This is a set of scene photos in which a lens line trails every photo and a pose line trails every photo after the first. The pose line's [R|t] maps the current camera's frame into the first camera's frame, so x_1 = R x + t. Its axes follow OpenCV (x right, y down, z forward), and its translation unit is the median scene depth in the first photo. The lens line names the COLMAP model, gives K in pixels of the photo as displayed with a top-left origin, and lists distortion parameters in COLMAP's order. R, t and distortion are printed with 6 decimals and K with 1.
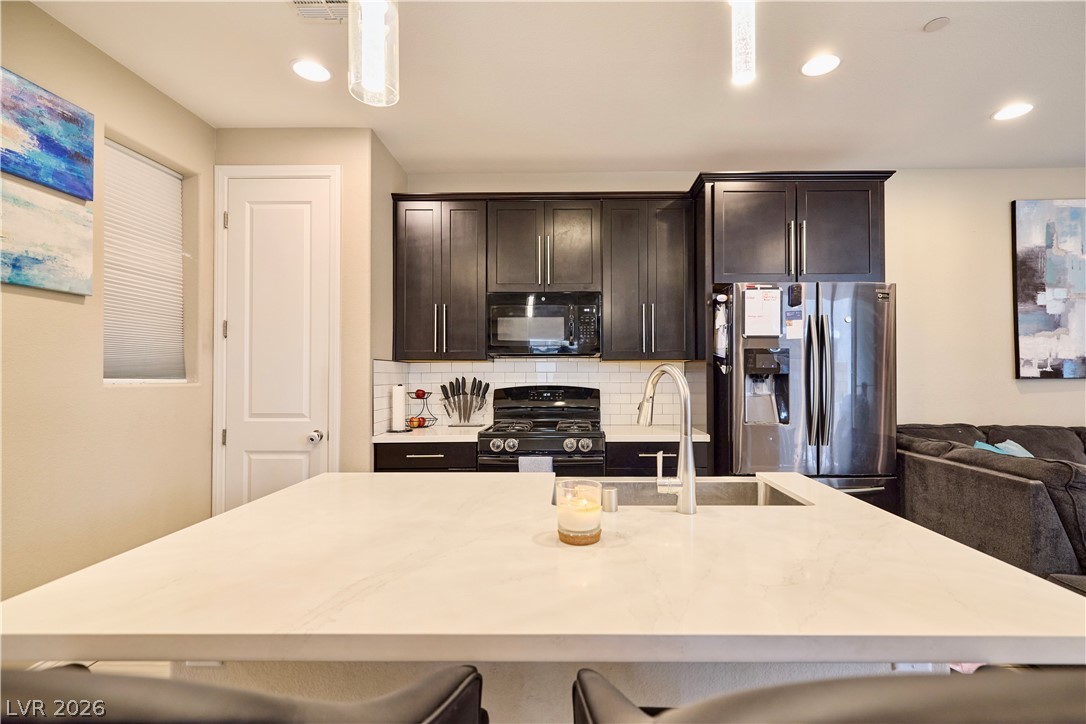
lens RADIAL K [[499.7, 0, 549.5], [0, 499.7, 369.7], [0, 0, 1]] dist [0.003562, 0.000869]
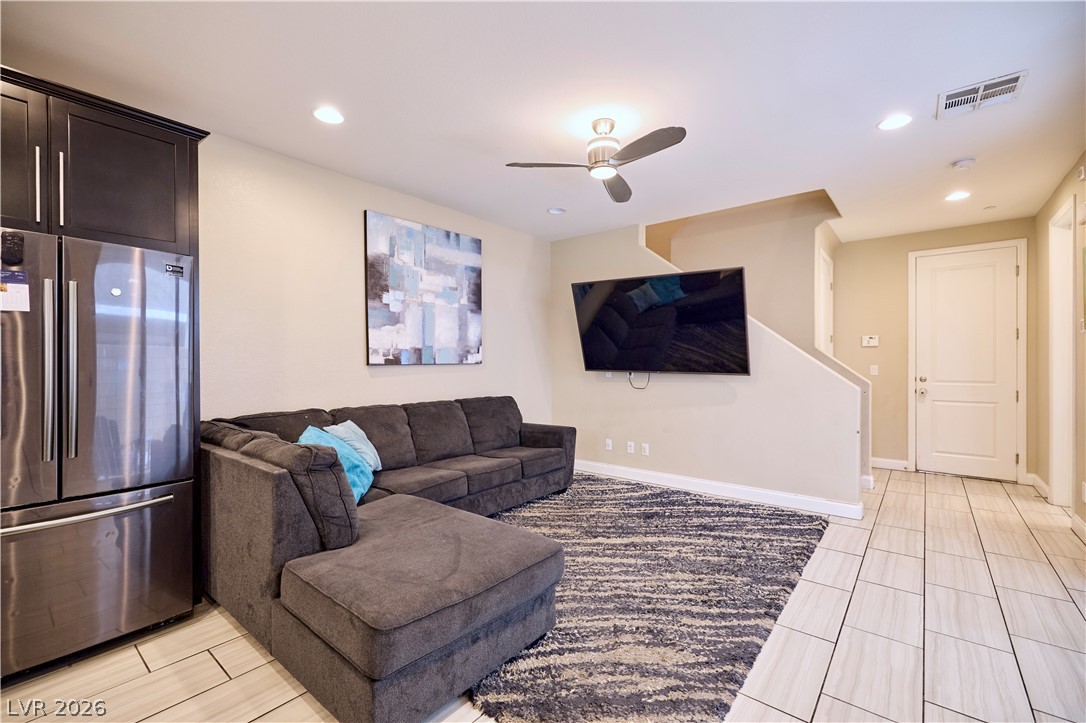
lens RADIAL K [[477.7, 0, 534.4], [0, 477.7, 365.1], [0, 0, 1]] dist [0.002520, 0.000999]
pose [[0.623665, -0.007746, 0.781653, 0.312635], [-0.005929, 0.999875, 0.014639, -0.001076], [-0.781669, -0.013765, 0.623542, 0.013765]]
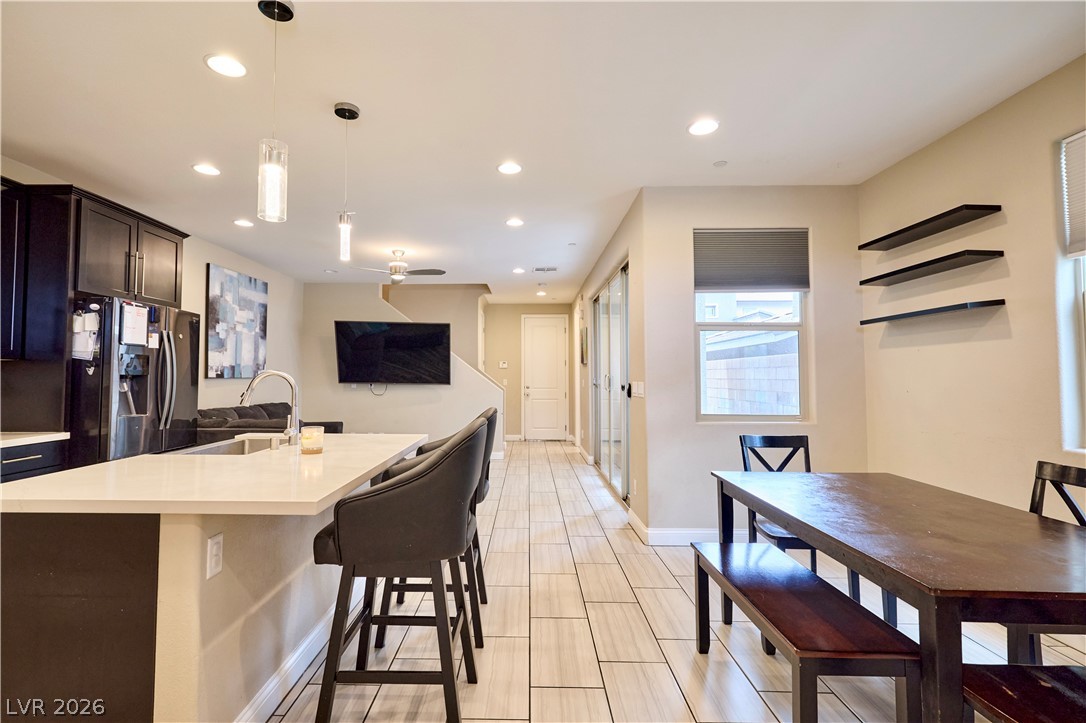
lens RADIAL K [[477.7, 0, 540.1], [0, 477.7, 357.5], [0, 0, 1]] dist [0.002520, 0.000999]
pose [[-0.038122, 0.040111, 0.998468, -0.572582], [-0.011421, 0.999111, -0.040573, 0.001354], [-0.999208, -0.012950, -0.037630, 0.034370]]
